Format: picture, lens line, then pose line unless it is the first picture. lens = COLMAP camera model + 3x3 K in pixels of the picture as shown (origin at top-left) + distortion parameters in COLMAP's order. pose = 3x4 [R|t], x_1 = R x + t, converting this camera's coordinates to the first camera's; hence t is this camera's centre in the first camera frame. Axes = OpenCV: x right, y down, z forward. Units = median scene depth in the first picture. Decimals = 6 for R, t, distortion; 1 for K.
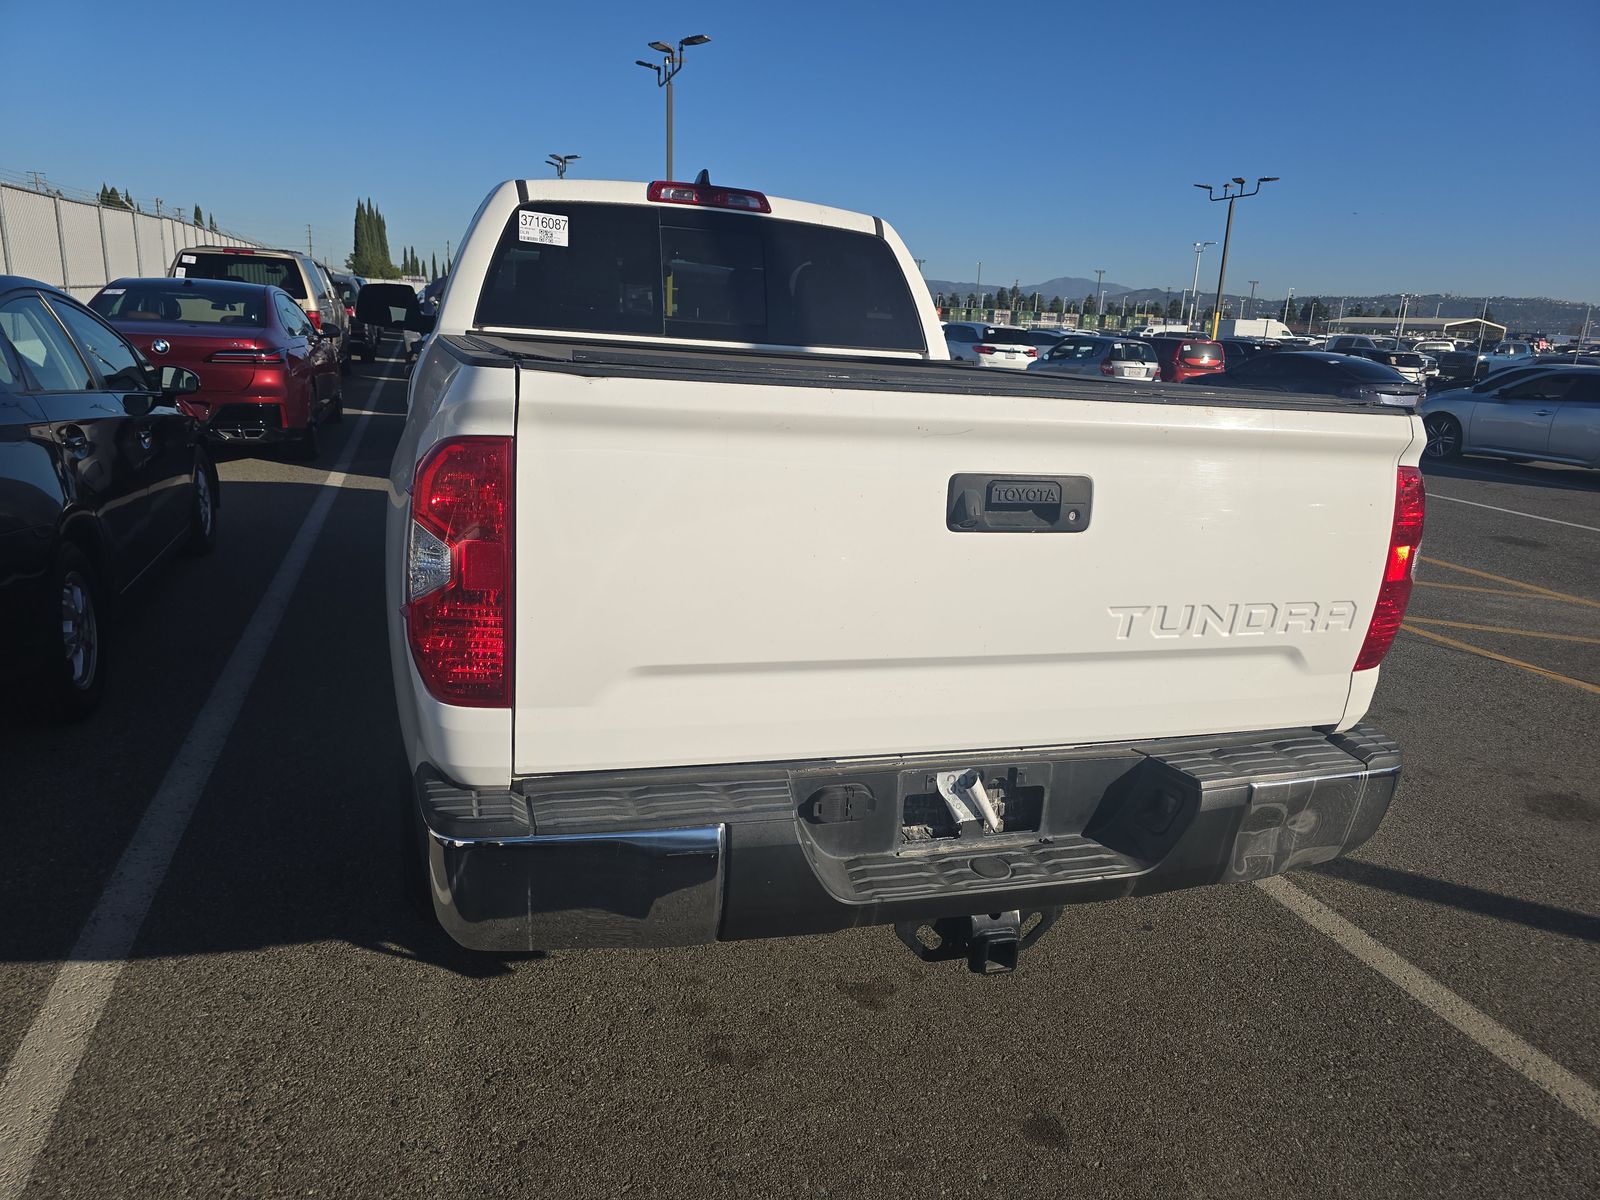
lens RADIAL K [[1082.2, 0, 812.9], [0, 1082.2, 604.9], [0, 0, 1]] dist [0.029135, -0.030259]
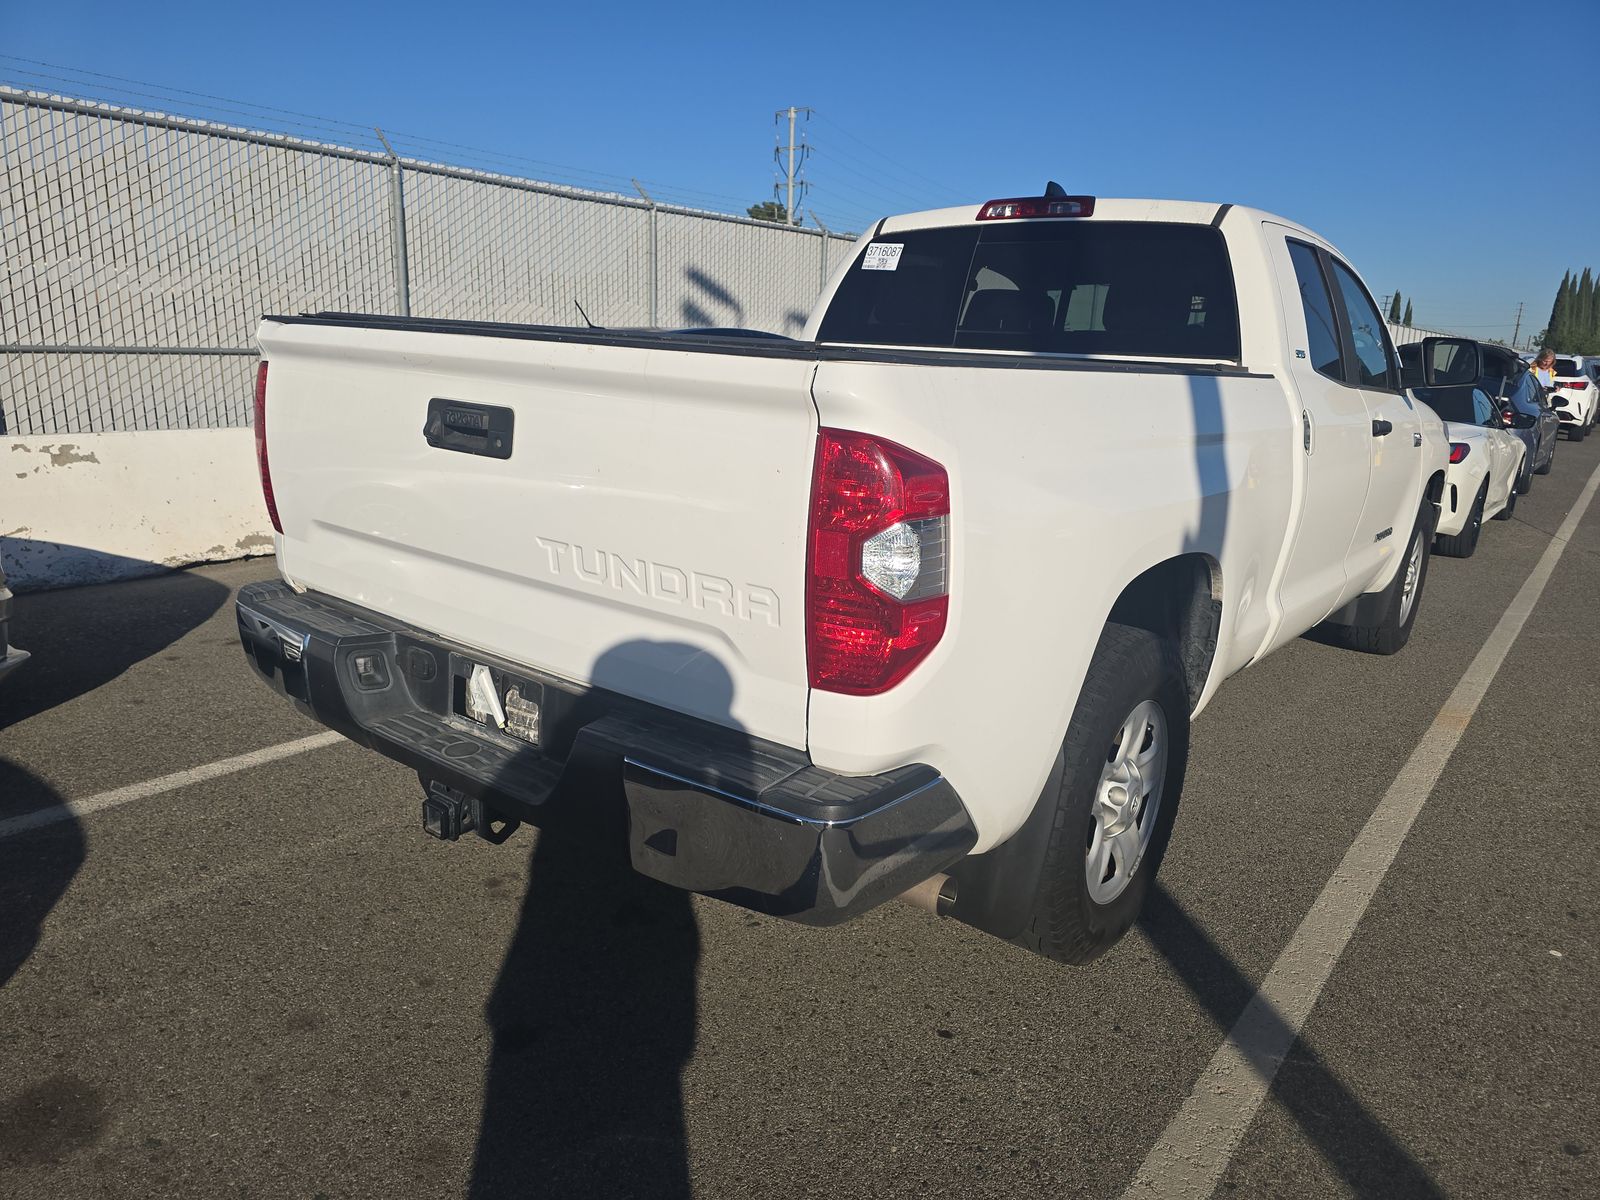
lens RADIAL K [[1079.5, 0, 805.3], [0, 1079.5, 603.7], [0, 0, 1]] dist [0.031999, 0.002782]
pose [[0.549990, 0.158459, -0.820001, 0.652559], [-0.219824, 0.974681, 0.040909, -0.017633], [0.805722, 0.157756, 0.570898, 0.316647]]
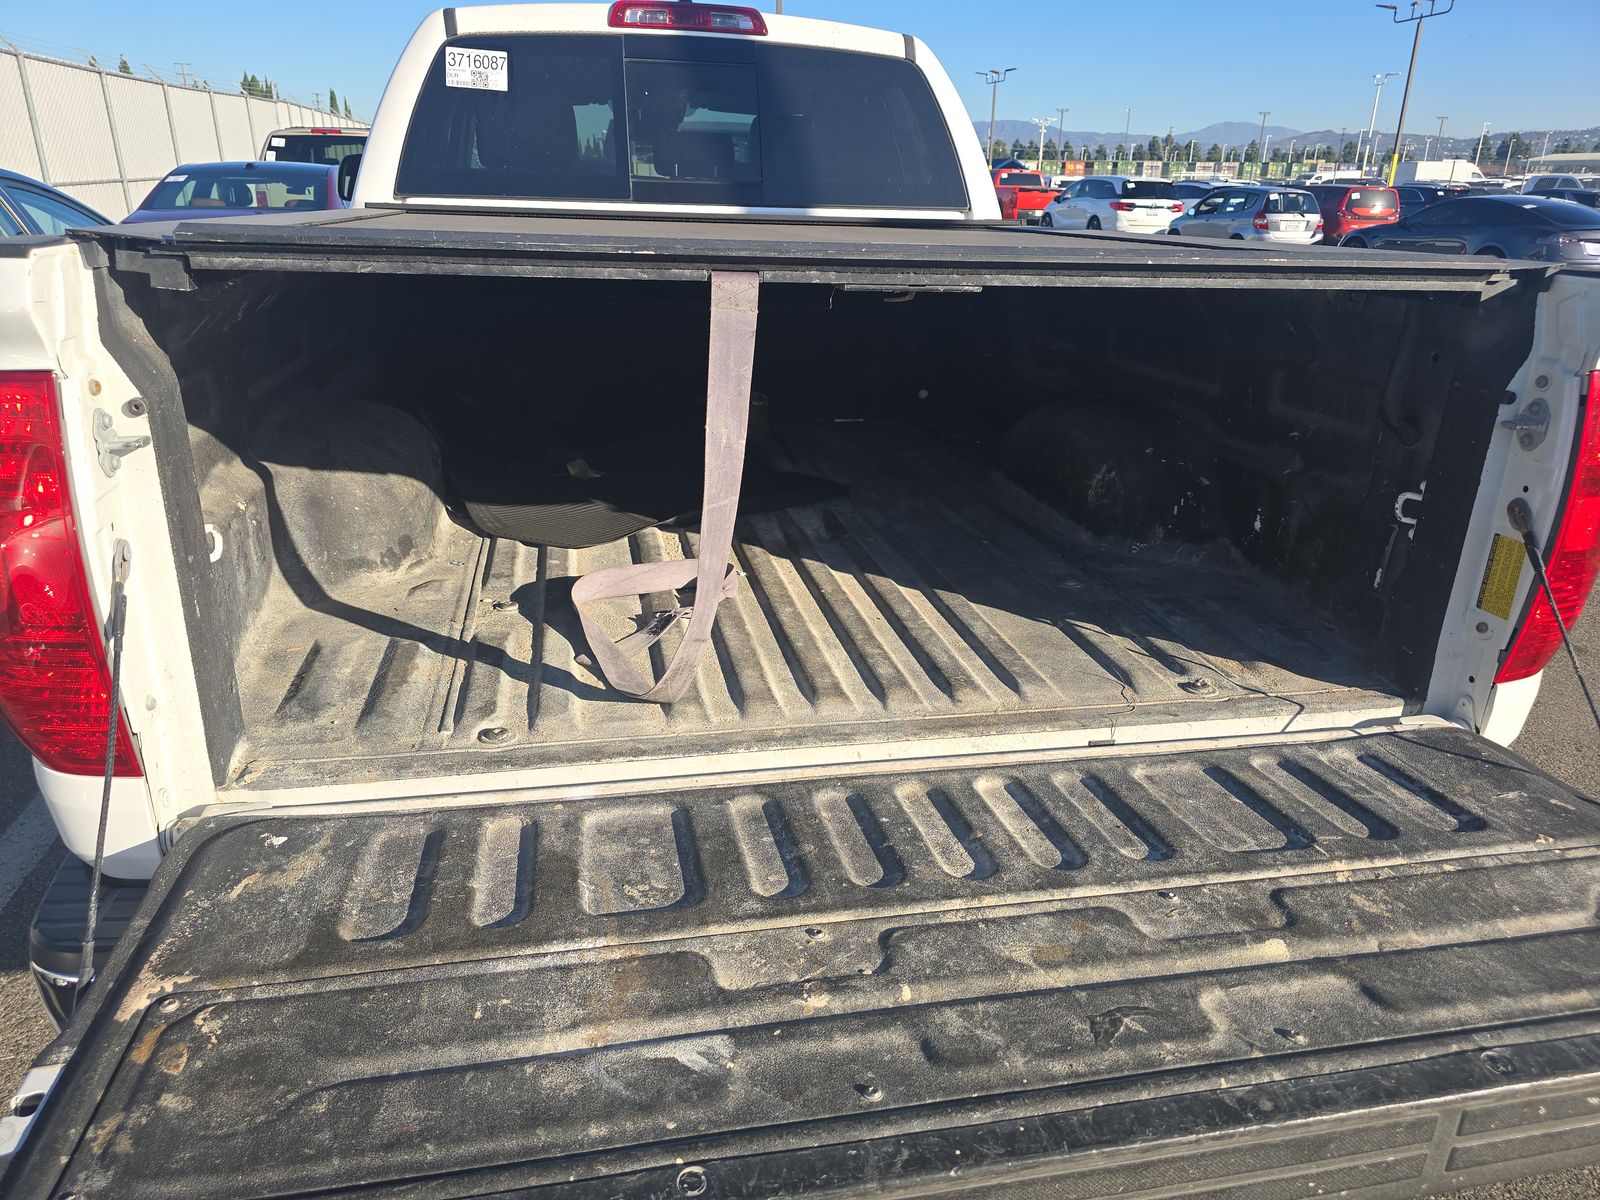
lens RADIAL K [[1082.2, 0, 809.1], [0, 1082.2, 607.0], [0, 0, 1]] dist [0.029135, -0.030259]
pose [[0.992150, 0.008238, -0.124783, 0.094310], [0.005985, 0.993557, 0.113177, -0.036749], [0.124911, -0.113035, 0.985708, 0.175159]]
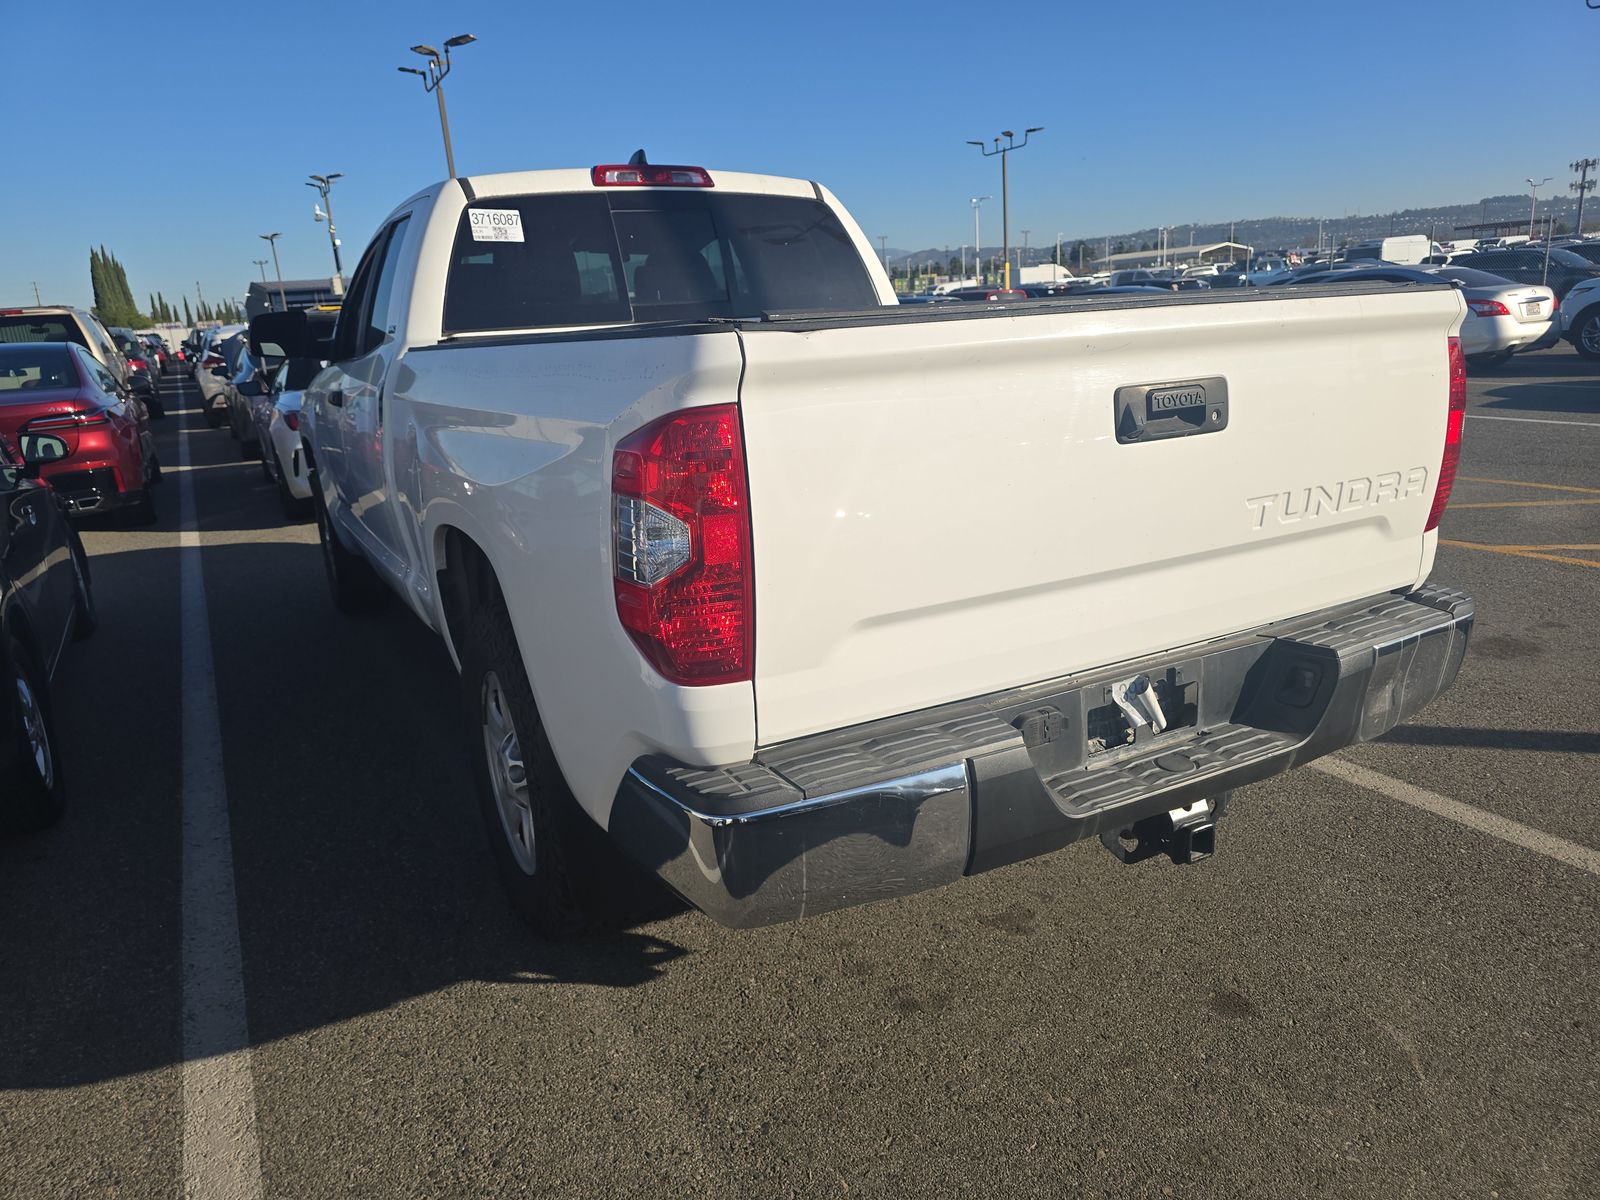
lens RADIAL K [[1082.2, 0, 812.5], [0, 1082.2, 606.8], [0, 0, 1]] dist [0.029135, -0.030259]
pose [[0.976097, -0.160487, 0.146557, -0.158372], [0.158583, 0.987038, 0.024659, 0.006059], [-0.148615, -0.000828, 0.988895, 0.008533]]
